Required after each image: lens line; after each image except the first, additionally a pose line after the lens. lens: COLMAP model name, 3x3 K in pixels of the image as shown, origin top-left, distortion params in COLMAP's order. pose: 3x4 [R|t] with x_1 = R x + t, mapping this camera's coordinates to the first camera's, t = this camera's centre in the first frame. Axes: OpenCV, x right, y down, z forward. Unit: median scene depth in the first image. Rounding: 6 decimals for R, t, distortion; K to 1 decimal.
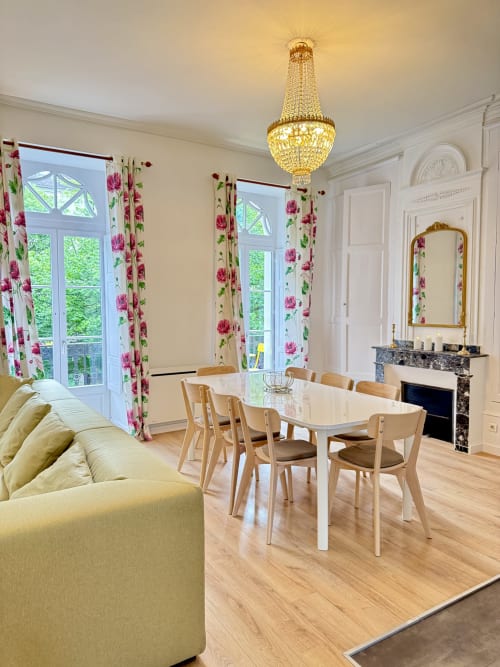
lens RADIAL K [[478.0, 0, 256.6], [0, 478.0, 346.8], [0, 0, 1]] dist [0.047334, -0.056811]
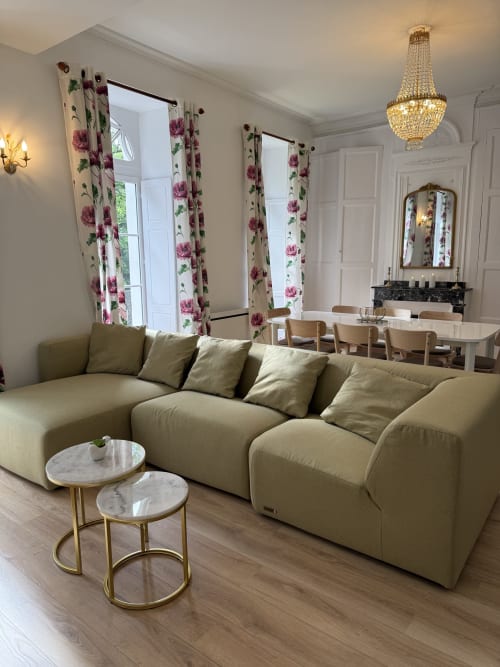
lens RADIAL K [[478.0, 0, 269.1], [0, 478.0, 344.1], [0, 0, 1]] dist [0.047334, -0.056811]
pose [[0.927685, -0.077382, 0.365258, -0.497188], [0.041838, 0.993670, 0.104256, 0.007027], [-0.371013, -0.081435, 0.925050, -0.027054]]
